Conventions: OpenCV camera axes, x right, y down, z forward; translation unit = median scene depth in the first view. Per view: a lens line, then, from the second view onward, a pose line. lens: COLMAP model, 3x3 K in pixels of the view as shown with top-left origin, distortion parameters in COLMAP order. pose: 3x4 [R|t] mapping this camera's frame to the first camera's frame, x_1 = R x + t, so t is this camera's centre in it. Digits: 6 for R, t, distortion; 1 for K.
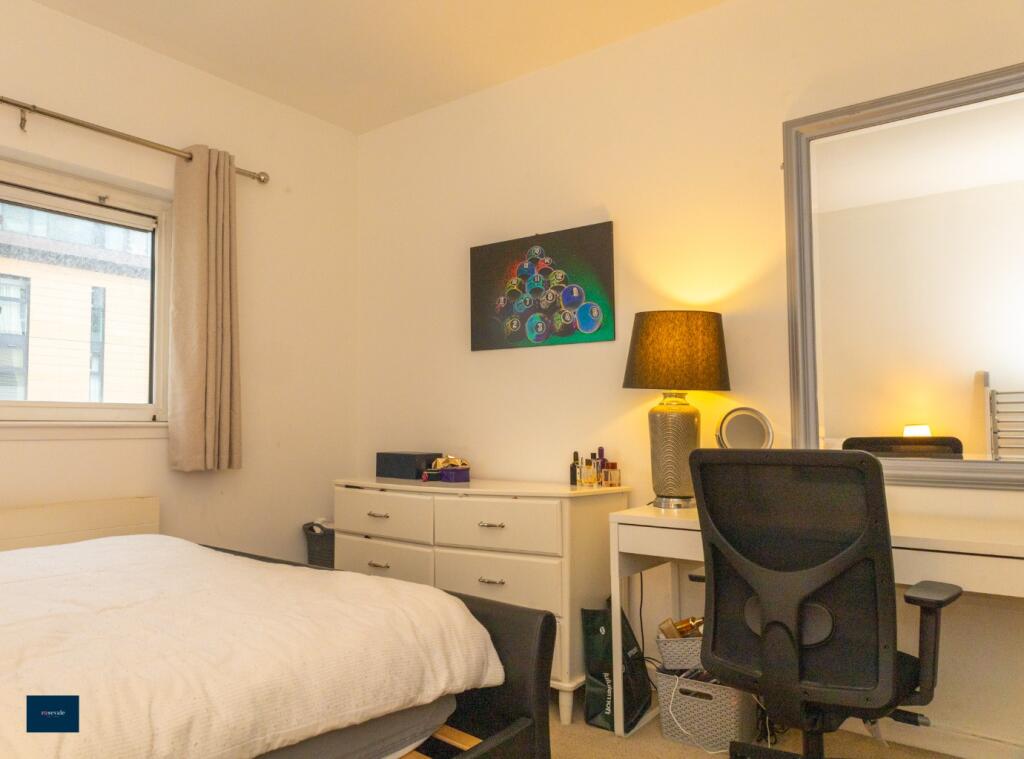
lens RADIAL K [[722.4, 0, 510.0], [0, 722.4, 383.8], [0, 0, 1]] dist [0.000526, 0.001544]
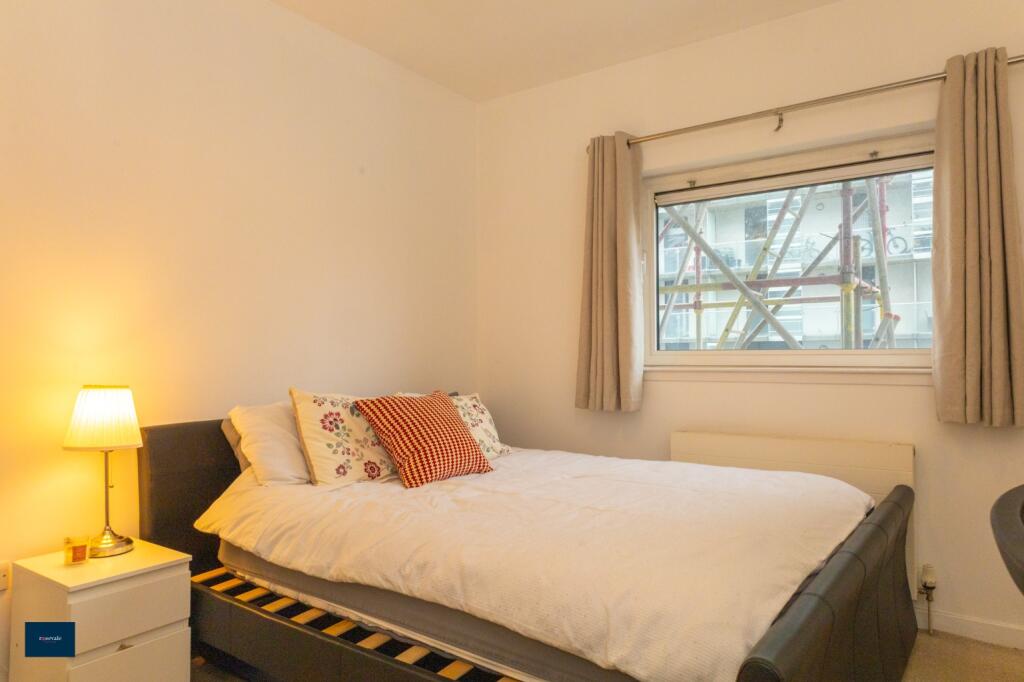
lens RADIAL K [[672.5, 0, 510.1], [0, 672.5, 340.0], [0, 0, 1]] dist [-0.002829, 0.007607]
pose [[0.030215, -0.030069, -0.999091, 0.382779], [0.046549, 0.998505, -0.028643, 0.015021], [0.998459, -0.045642, 0.031570, 0.429914]]
